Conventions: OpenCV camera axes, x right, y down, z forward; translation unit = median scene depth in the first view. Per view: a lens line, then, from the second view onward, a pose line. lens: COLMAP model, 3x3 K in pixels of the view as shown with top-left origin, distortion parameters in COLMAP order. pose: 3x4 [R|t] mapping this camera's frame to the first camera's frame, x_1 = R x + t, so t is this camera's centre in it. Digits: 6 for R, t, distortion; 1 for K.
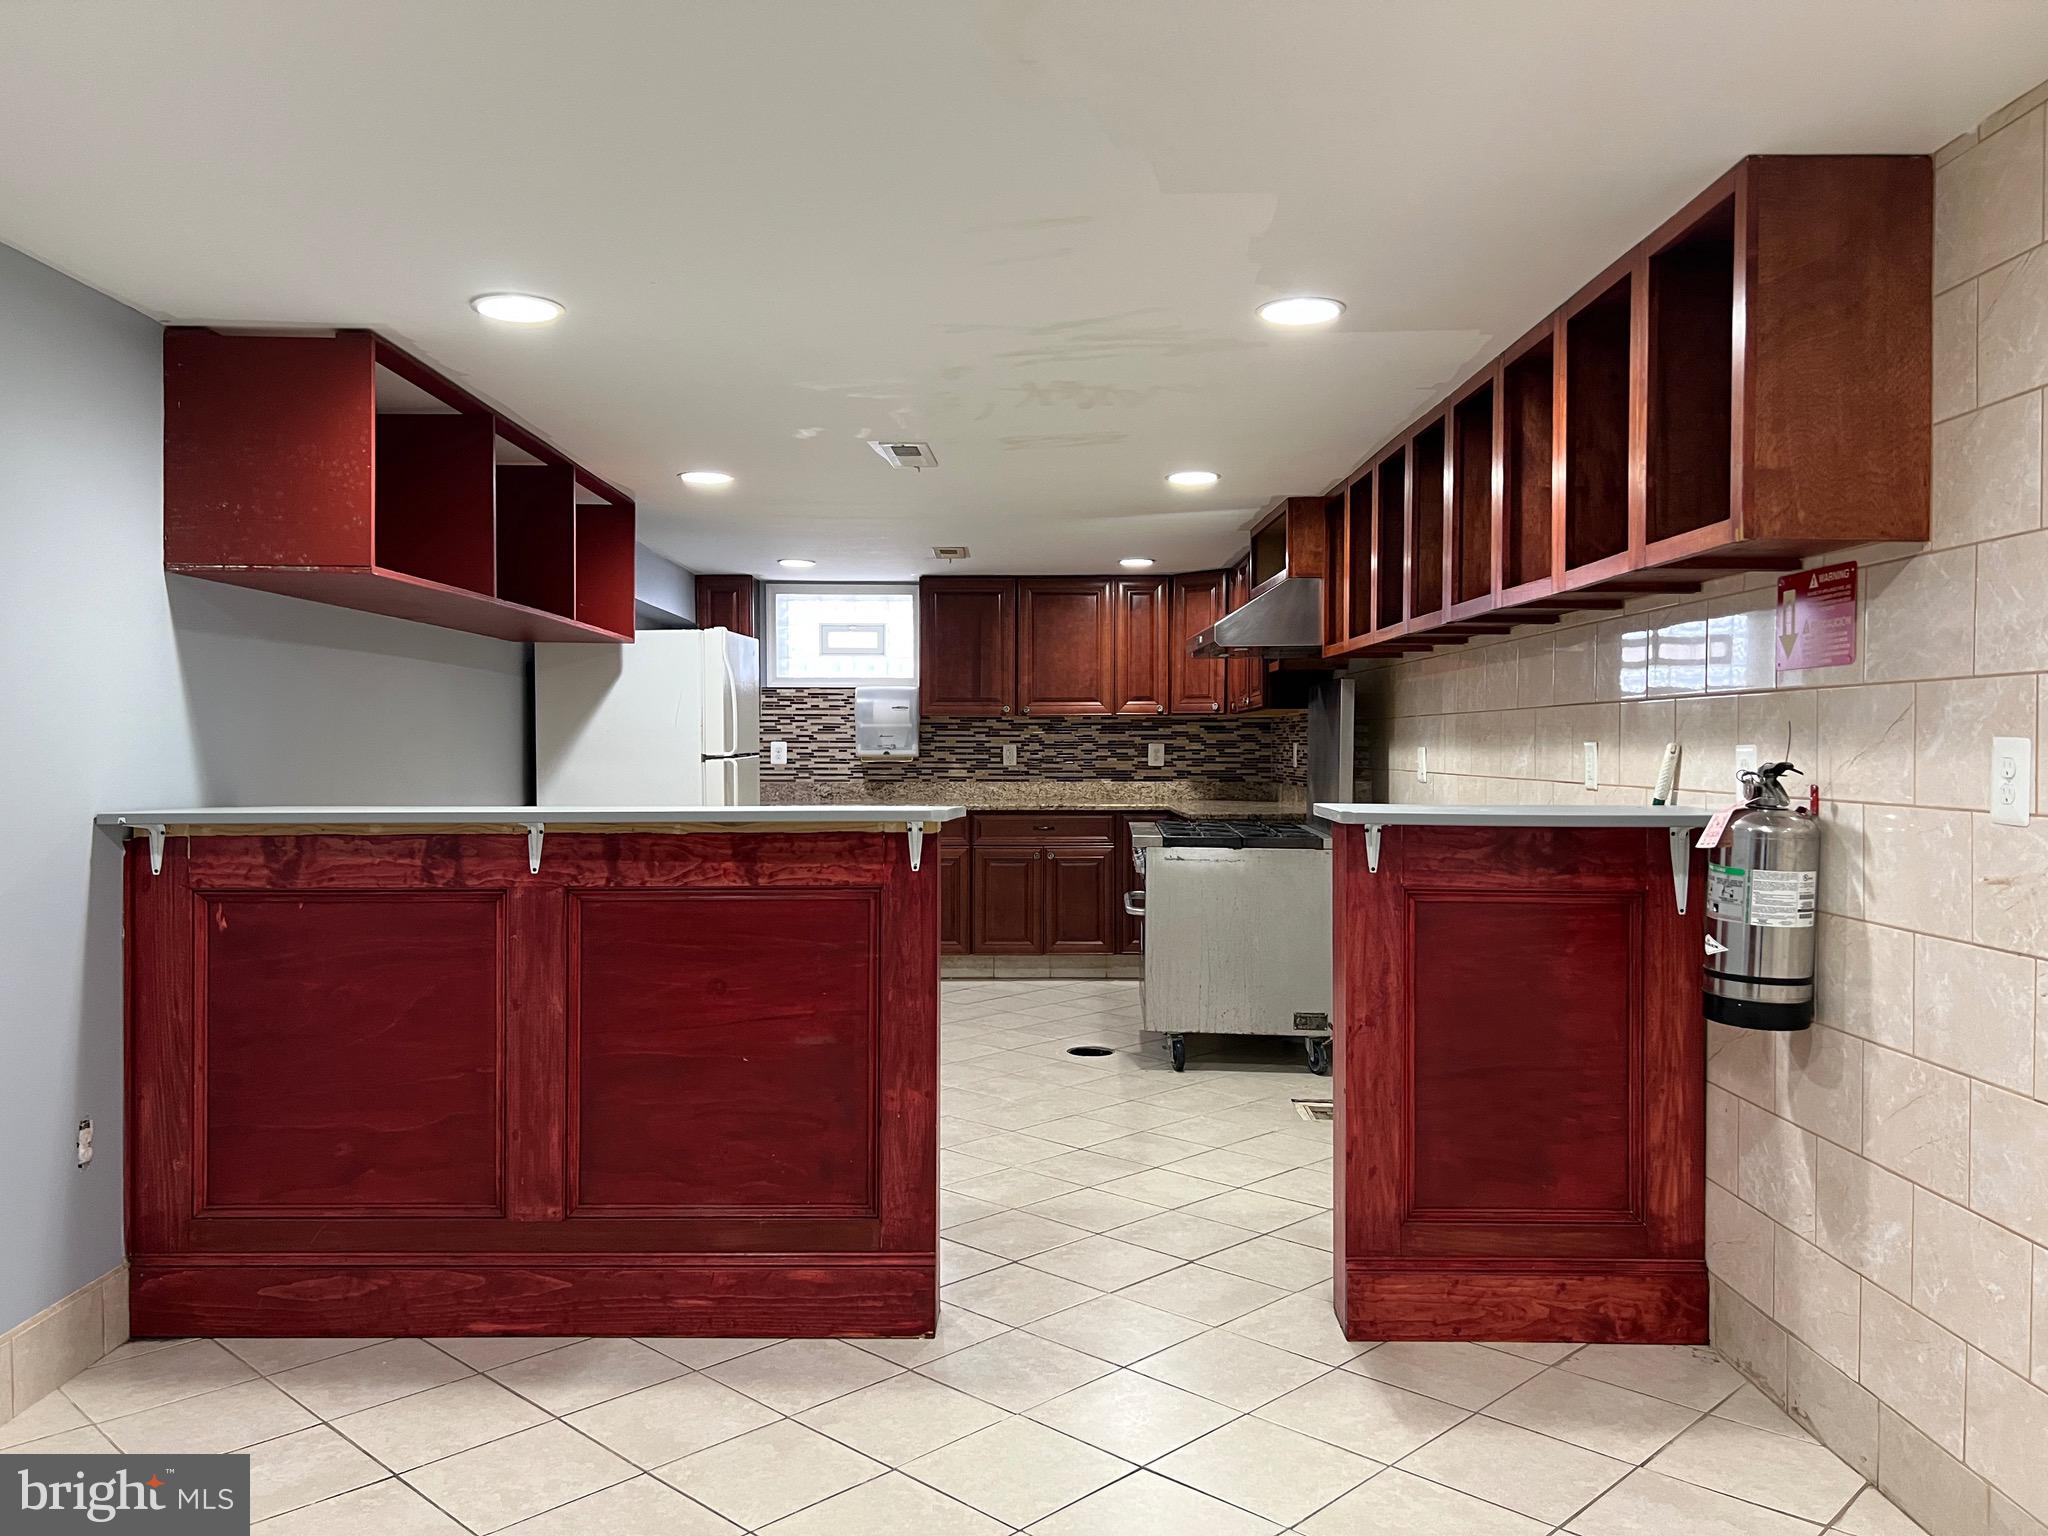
lens RADIAL K [[1534.8, 0, 1024.0], [0, 1534.8, 768.0], [0, 0, 1]] dist [0.083983, -0.093236]
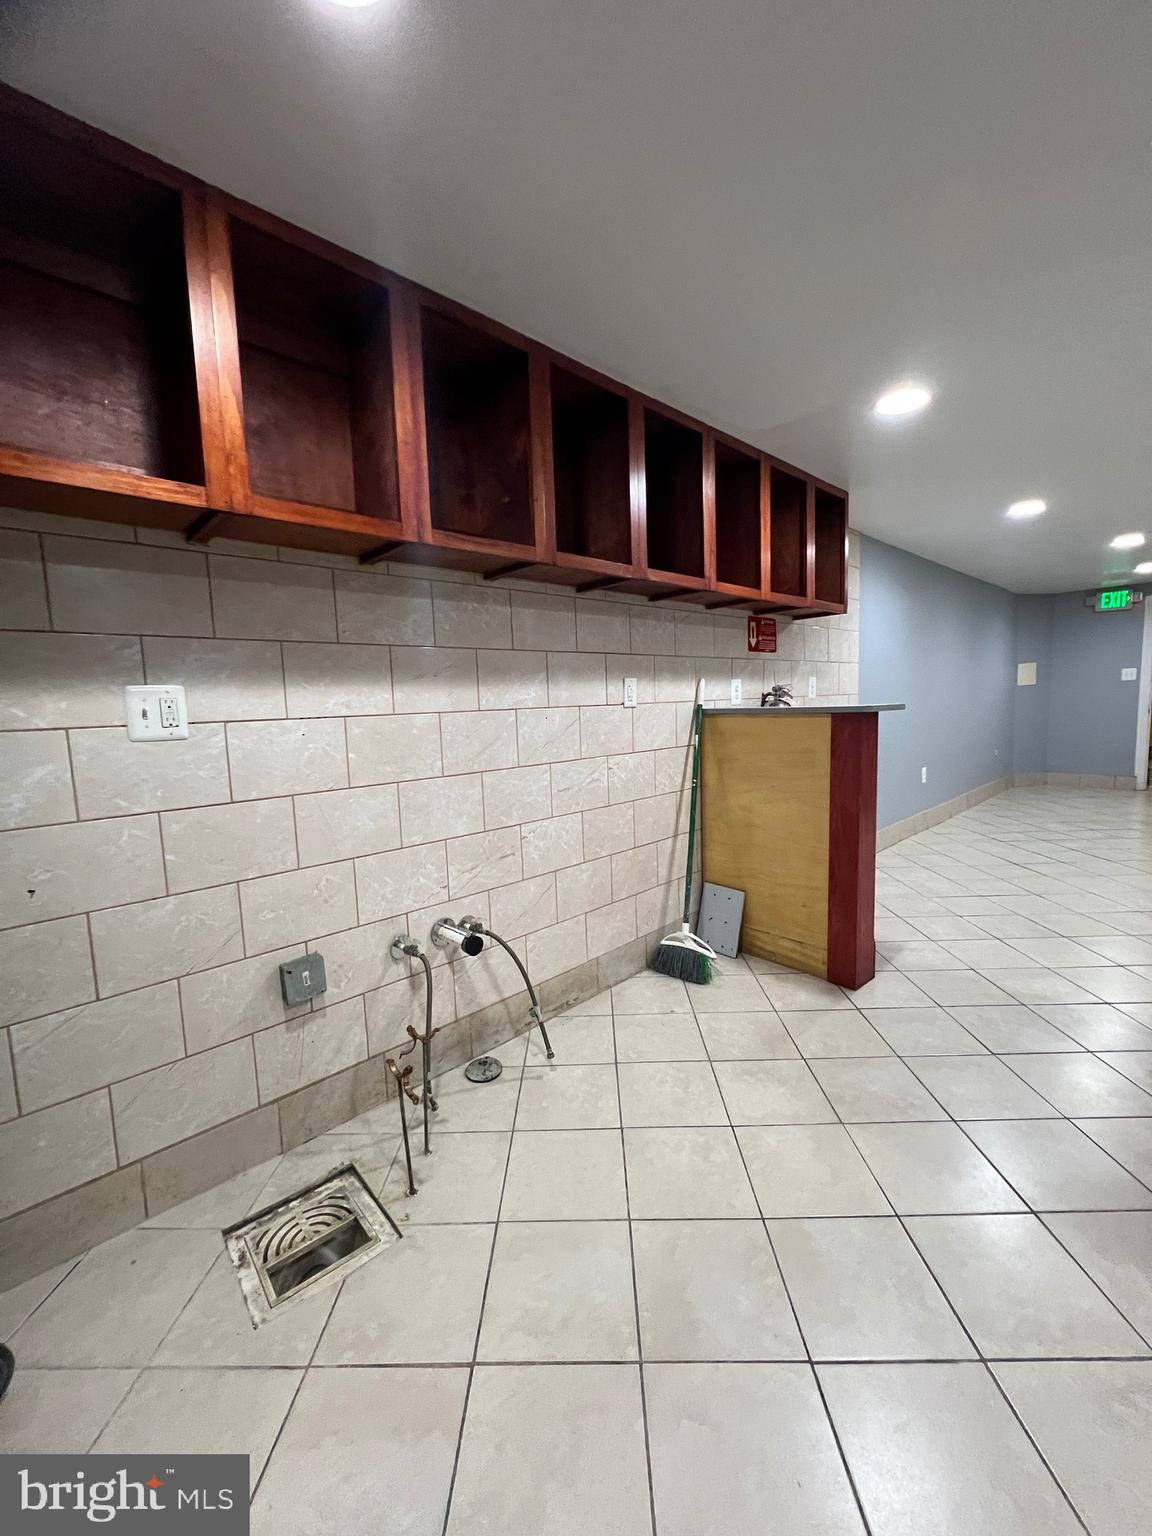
lens RADIAL K [[618.7, 0, 576.0], [0, 618.7, 768.0], [0, 0, 1]] dist [0.001394, -0.000021]
pose [[-0.683625, -0.058304, 0.727501, -0.033970], [0.044309, 0.991650, 0.121111, -0.002071], [-0.728487, 0.115030, -0.675333, 0.694375]]
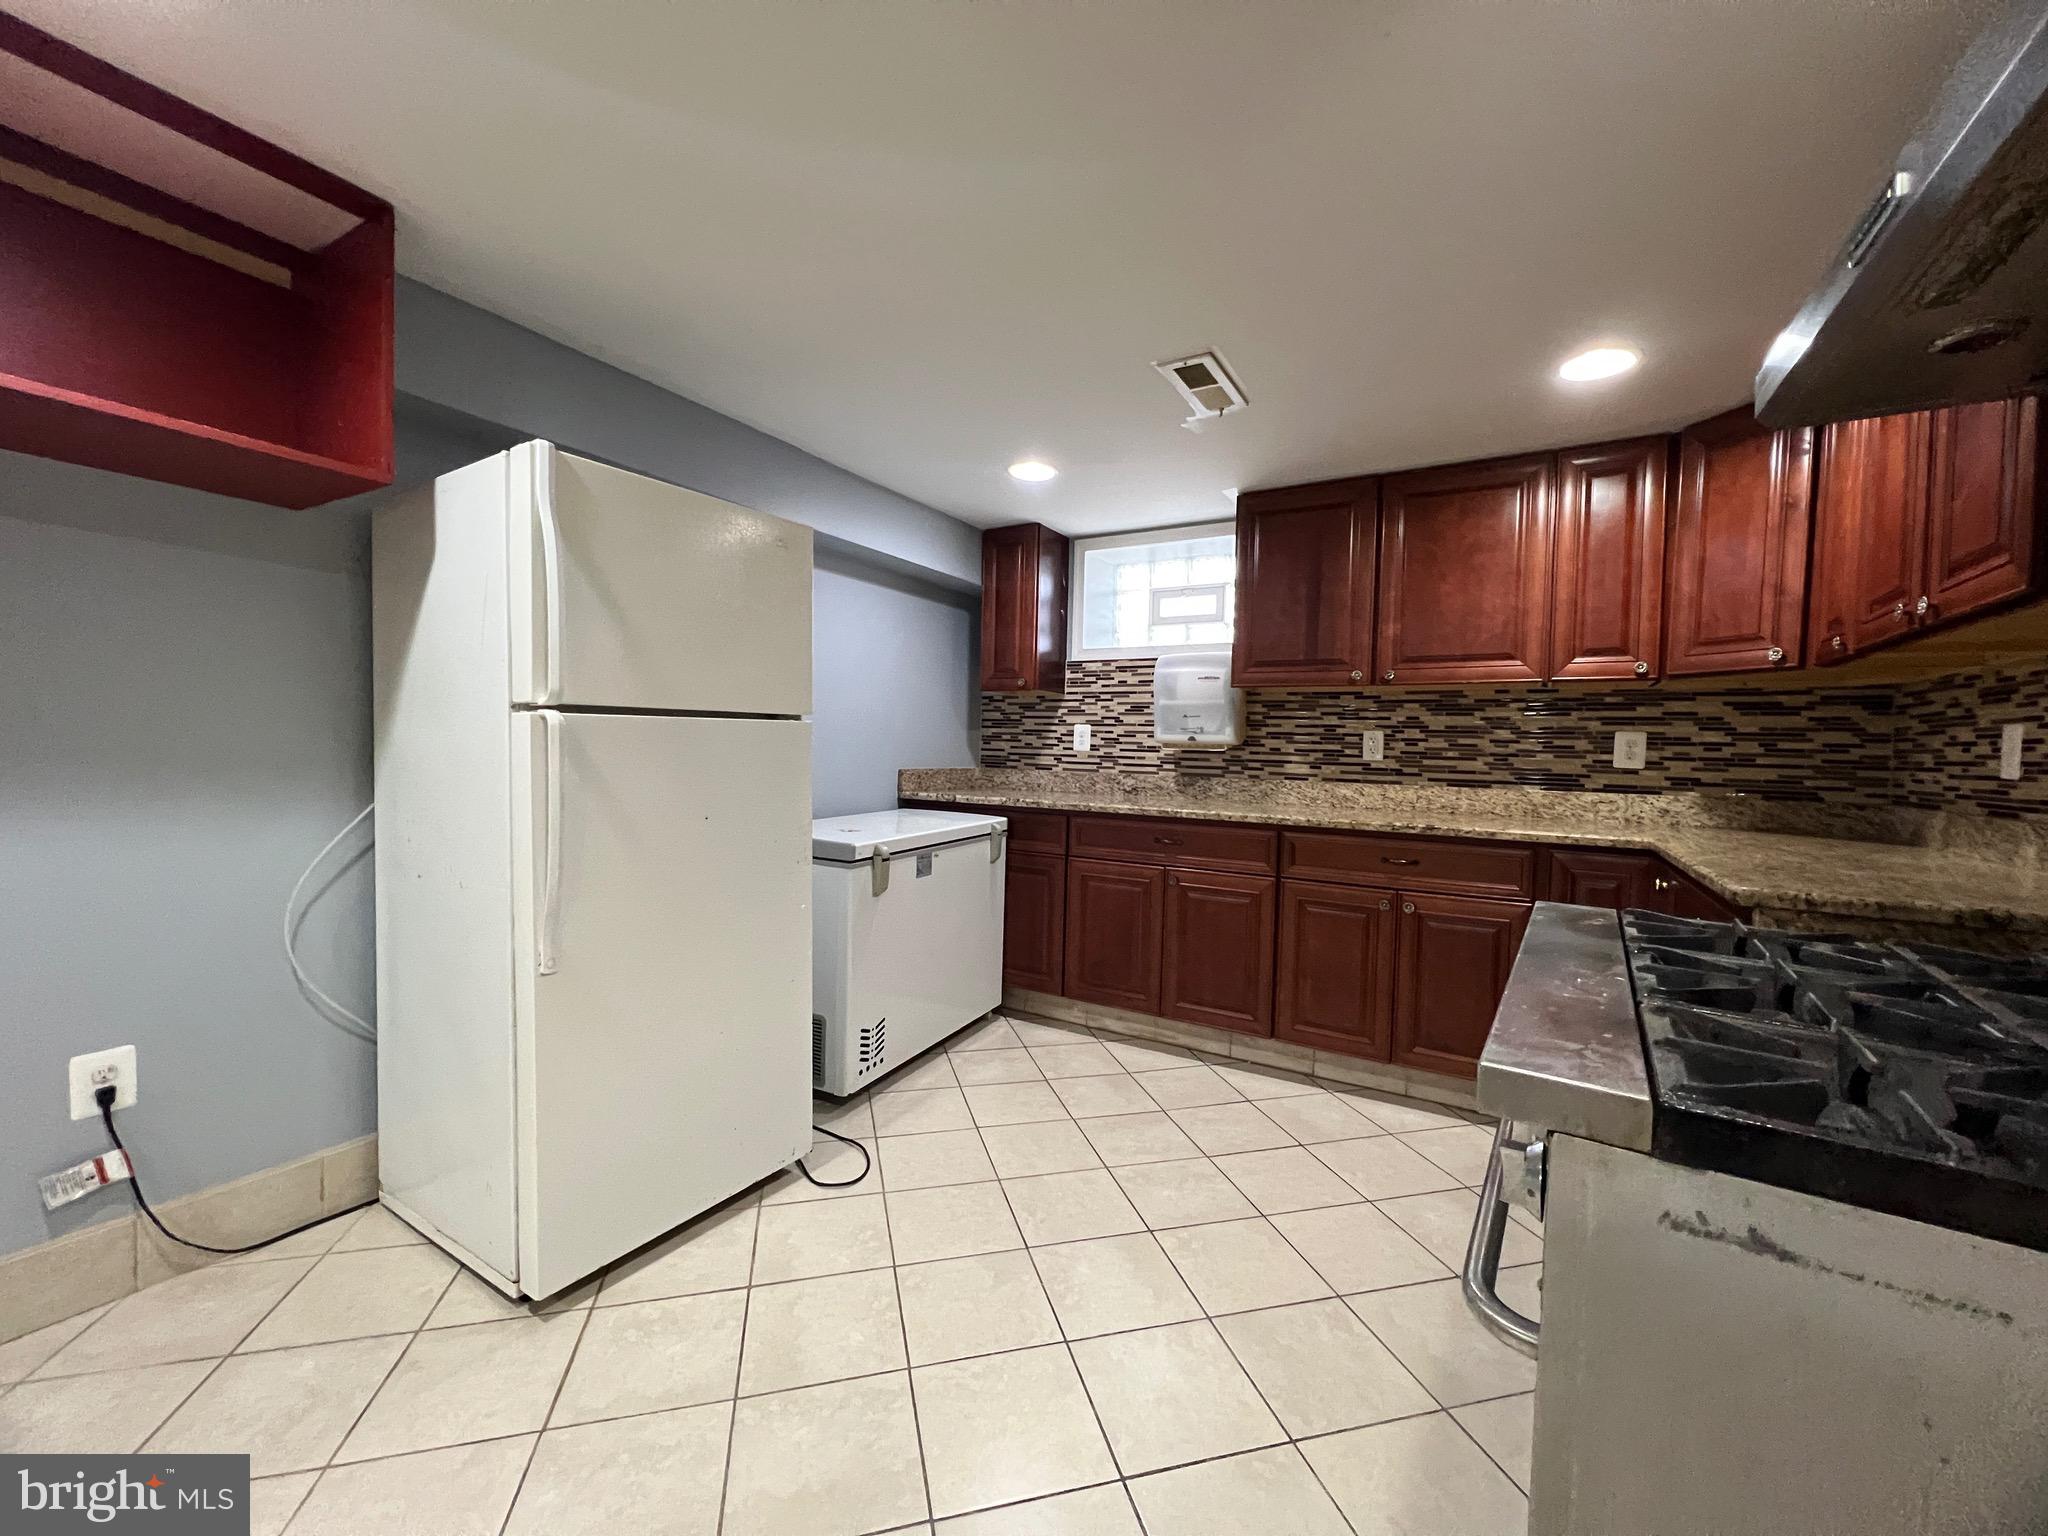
lens RADIAL K [[818.9, 0, 1024.9], [0, 818.9, 771.0], [0, 0, 1]] dist [-0.000772, 0.000542]
pose [[0.852262, 0.036121, -0.521866, 0.053198], [-0.033150, 0.999337, 0.015033, 0.003006], [0.522063, 0.004488, 0.852895, 0.618692]]
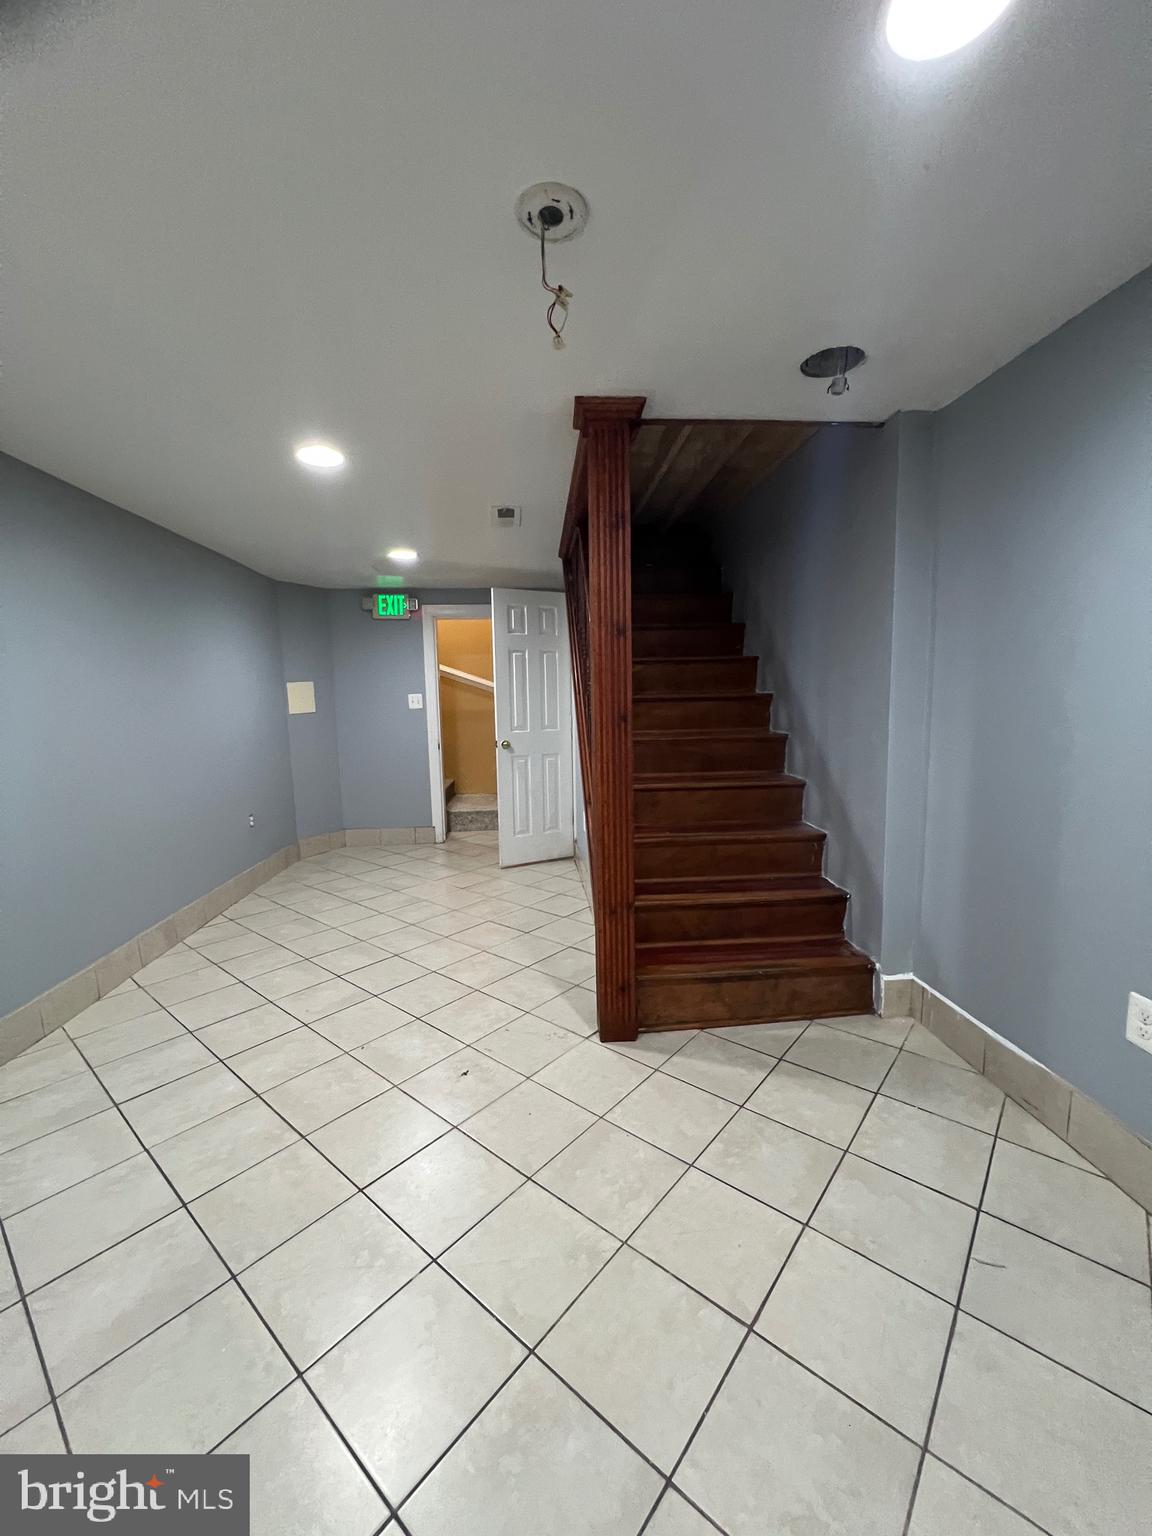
lens RADIAL K [[614.2, 0, 575.2], [0, 614.2, 769.3], [0, 0, 1]] dist [-0.000772, 0.000542]
pose [[-0.997298, 0.026581, -0.068479, -0.051877], [0.017583, 0.991516, 0.128791, -0.002714], [0.071322, 0.127239, -0.989304, 0.272974]]
